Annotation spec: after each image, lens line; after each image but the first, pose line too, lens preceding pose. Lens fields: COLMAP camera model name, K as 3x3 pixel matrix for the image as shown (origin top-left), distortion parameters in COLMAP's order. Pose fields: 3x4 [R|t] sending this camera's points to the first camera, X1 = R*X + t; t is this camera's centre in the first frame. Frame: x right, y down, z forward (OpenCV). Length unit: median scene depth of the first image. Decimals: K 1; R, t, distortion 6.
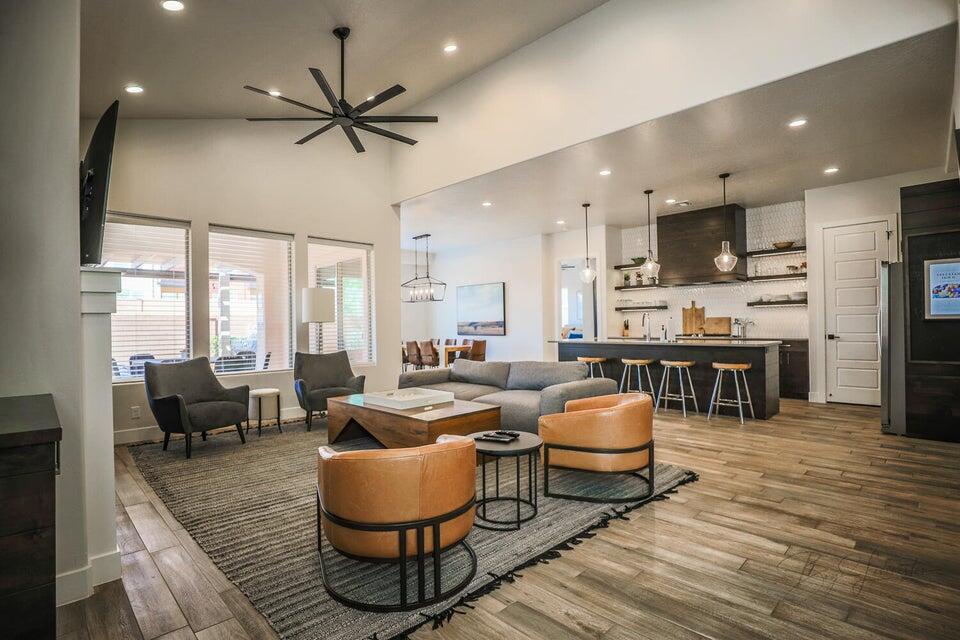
lens RADIAL K [[467.7, 0, 481.8], [0, 467.7, 321.4], [0, 0, 1]] dist [-0.030244, 0.002806]
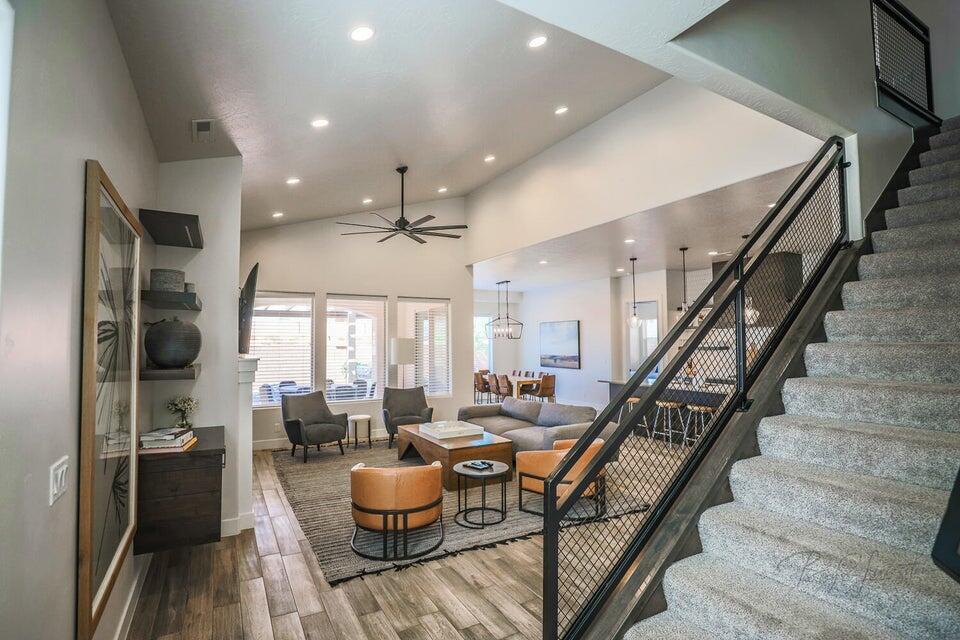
lens RADIAL K [[467.7, 0, 479.3], [0, 467.7, 322.1], [0, 0, 1]] dist [-0.030244, 0.002806]
pose [[0.962786, -0.003579, -0.270242, 0.294492], [-0.005686, 0.999423, -0.033495, -0.102865], [0.270206, 0.033785, 0.962210, -0.285946]]
